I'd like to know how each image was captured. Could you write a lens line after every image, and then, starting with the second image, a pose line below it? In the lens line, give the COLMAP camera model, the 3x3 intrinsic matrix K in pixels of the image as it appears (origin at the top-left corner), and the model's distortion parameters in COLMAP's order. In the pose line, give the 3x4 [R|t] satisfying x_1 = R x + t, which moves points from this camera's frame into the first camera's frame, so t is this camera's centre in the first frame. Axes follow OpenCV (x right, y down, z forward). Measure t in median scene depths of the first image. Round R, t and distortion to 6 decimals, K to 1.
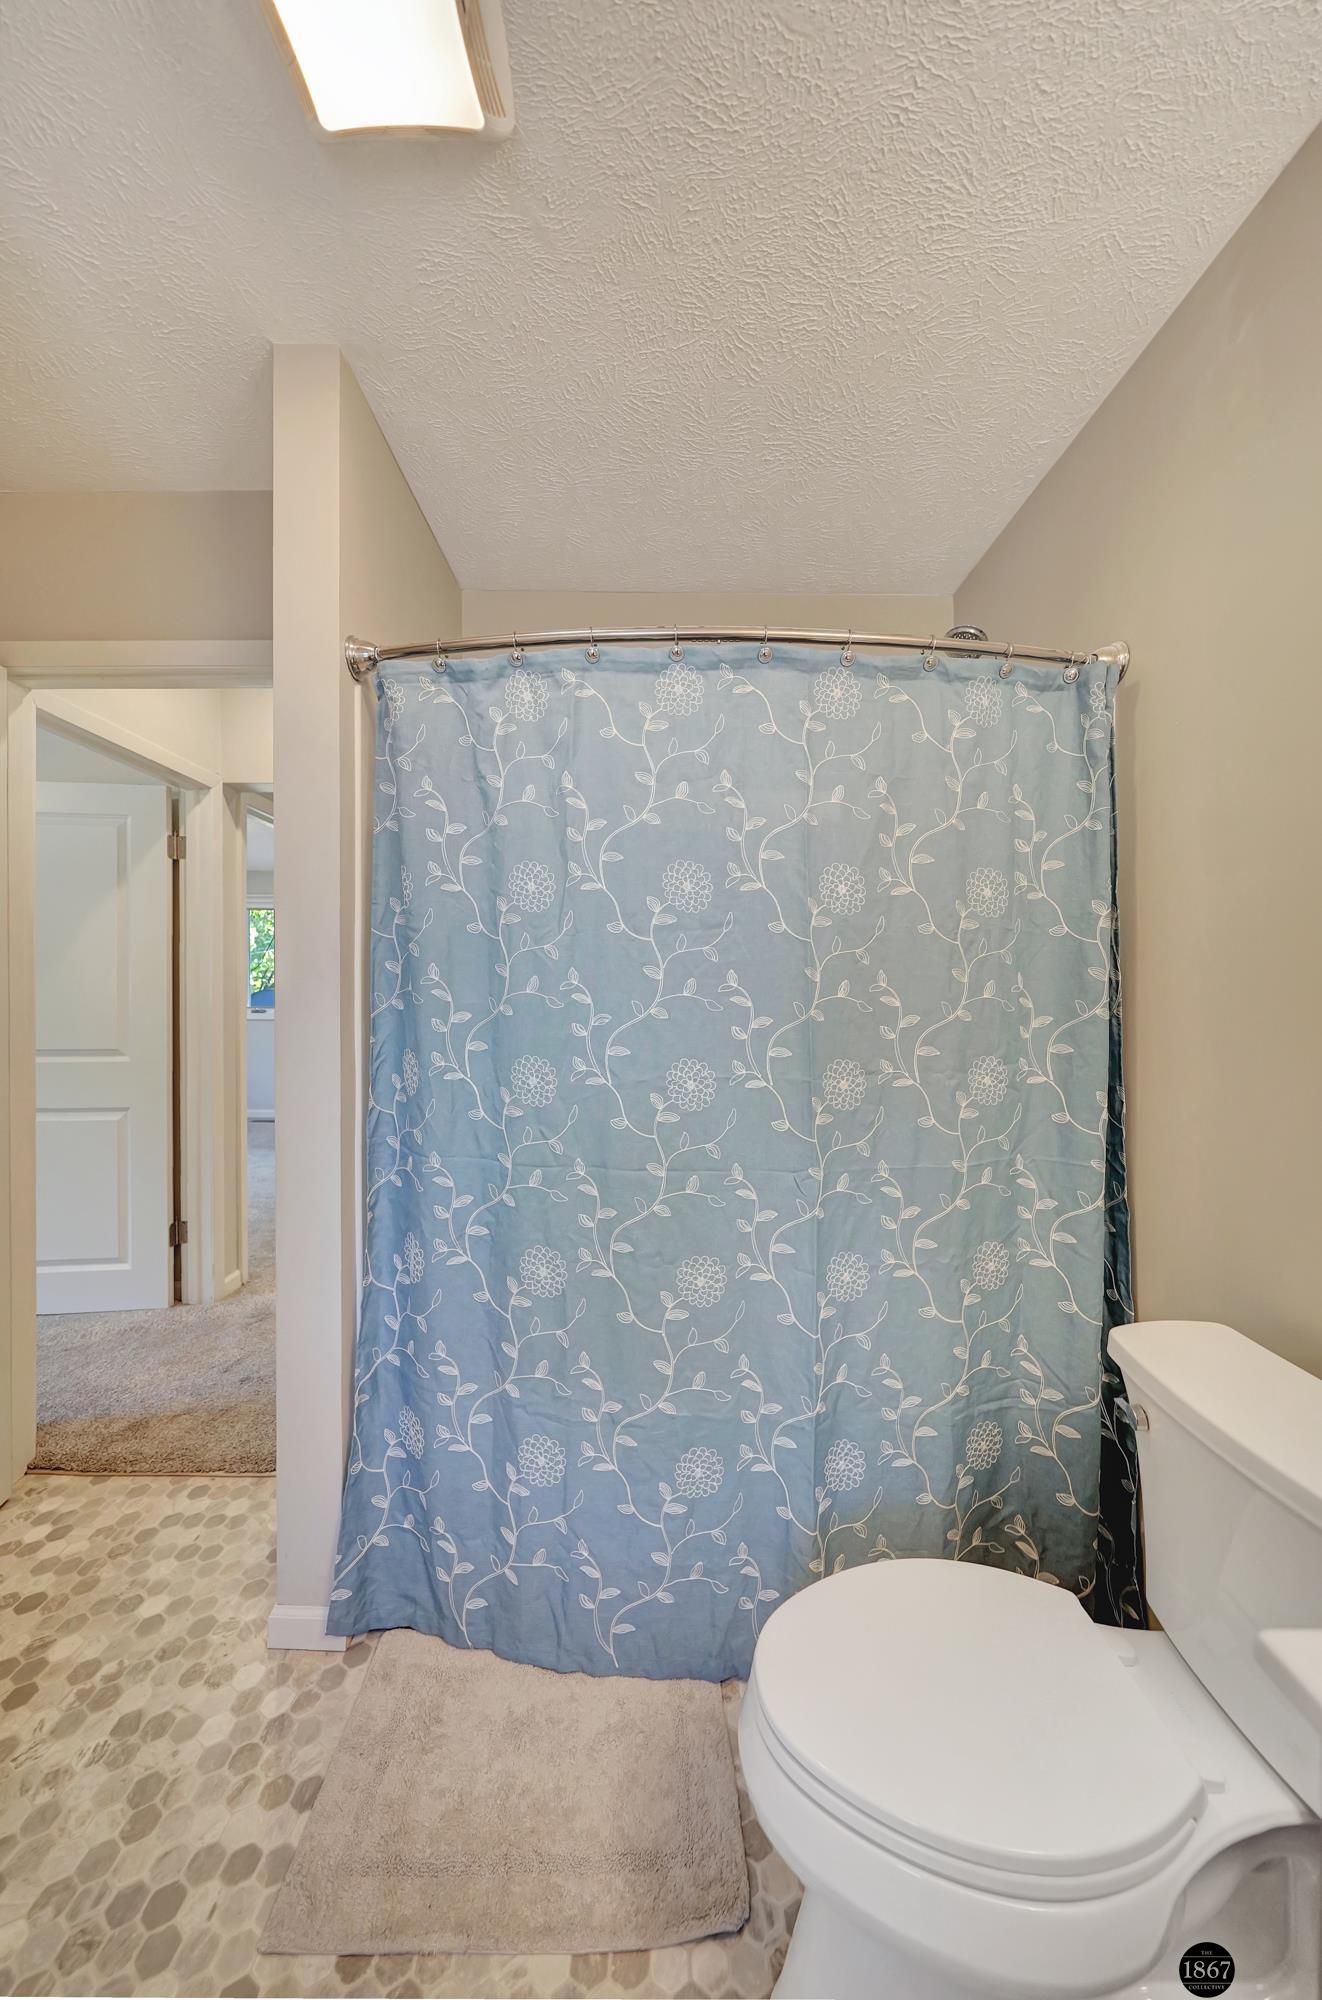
lens RADIAL K [[689.5, 0, 669.1], [0, 689.5, 987.5], [0, 0, 1]] dist [-0.006093, -0.000006]
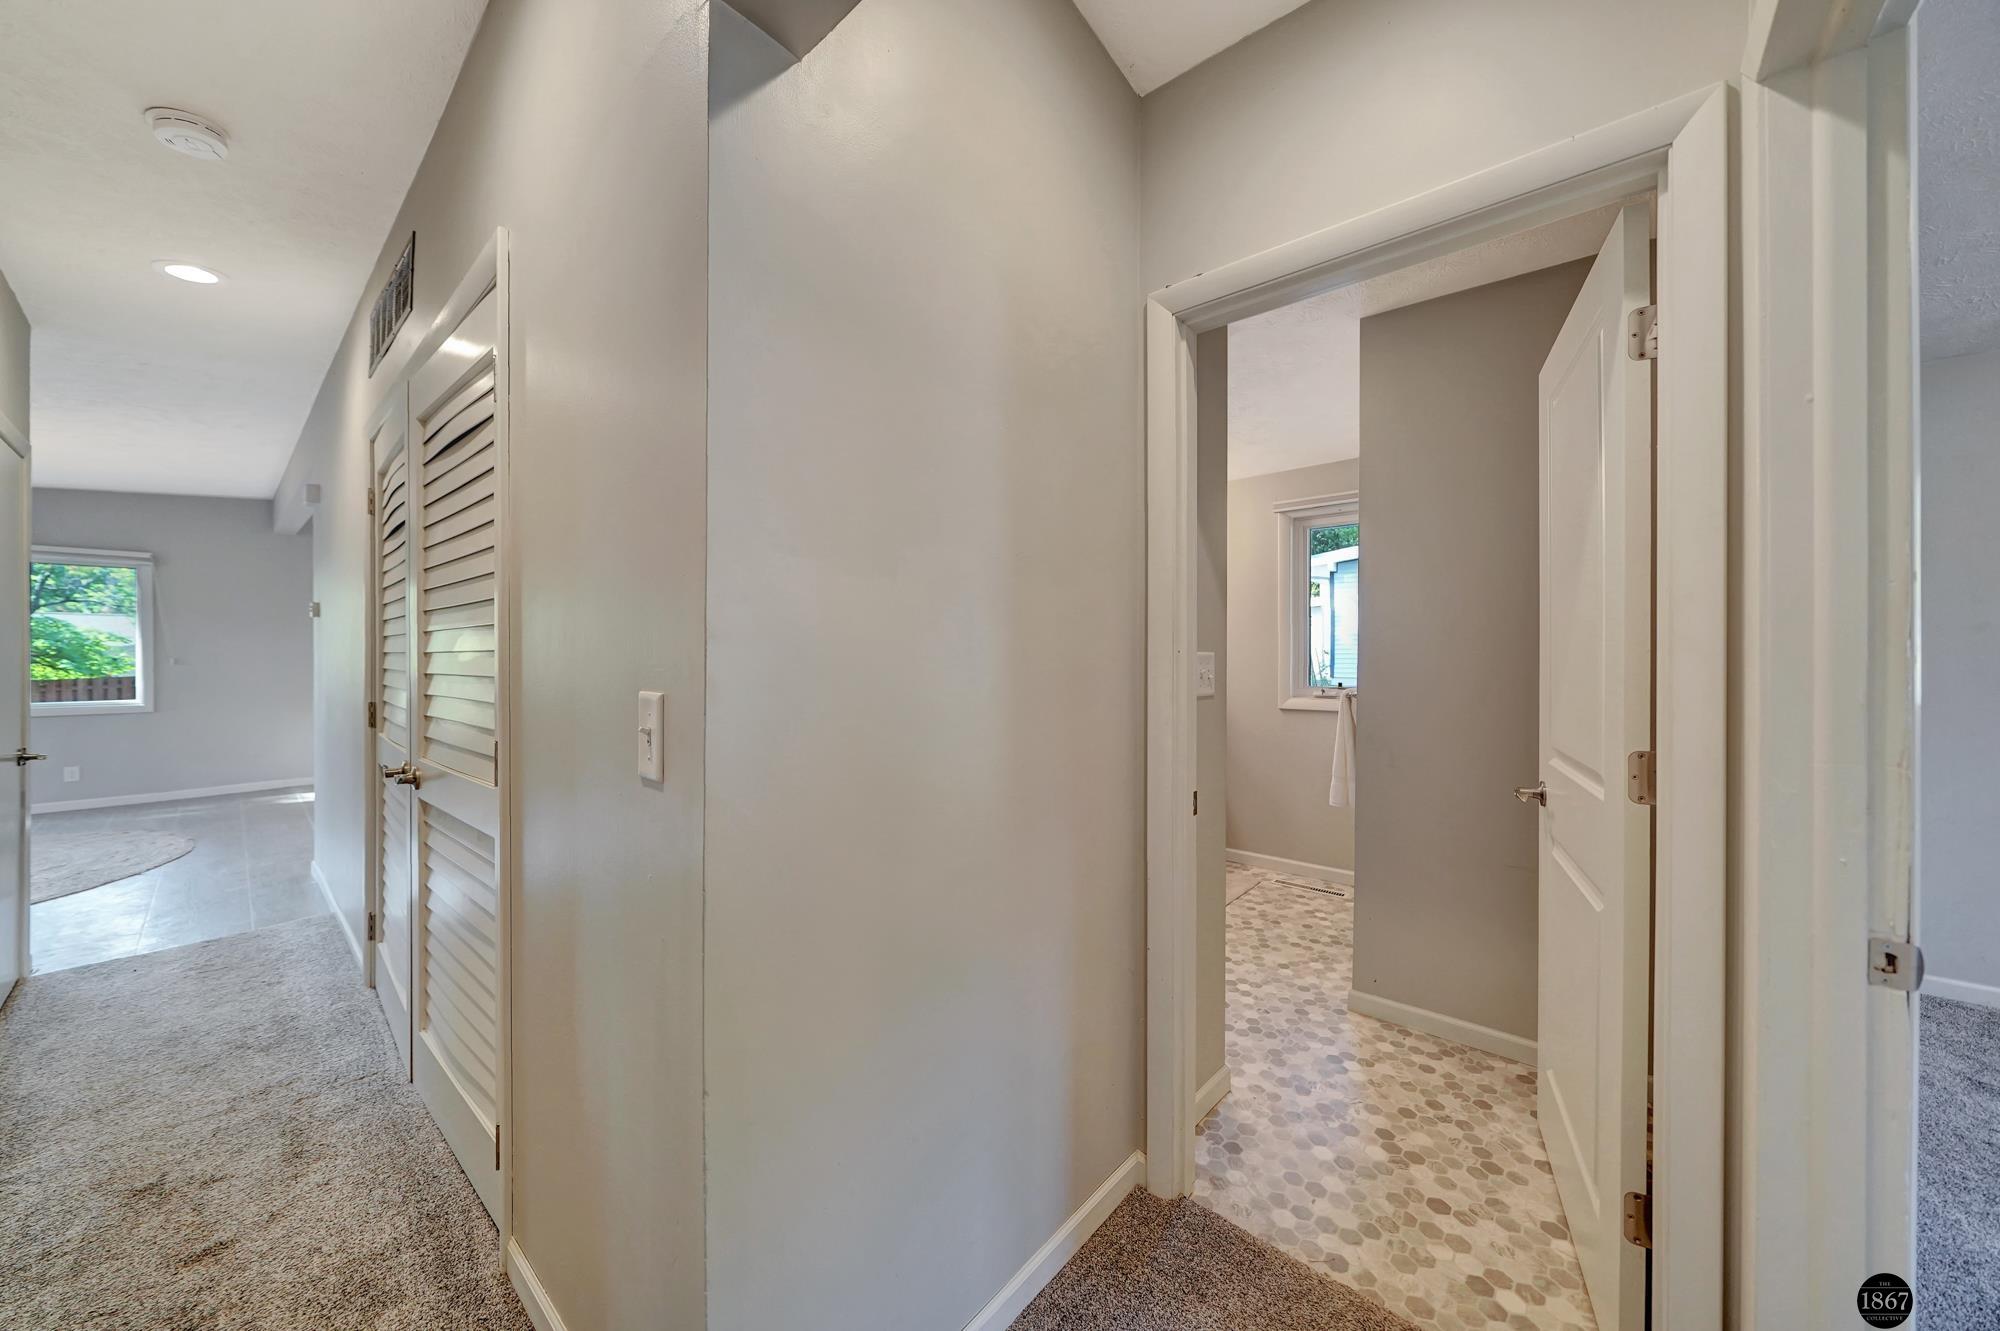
lens RADIAL K [[689.5, 0, 1008.6], [0, 689.5, 652.9], [0, 0, 1]] dist [-0.006093, -0.000006]
pose [[-0.754371, -0.002438, 0.656444, -1.310988], [0.004452, 0.999951, 0.008830, -0.026995], [-0.656434, 0.009584, -0.754323, 2.658286]]
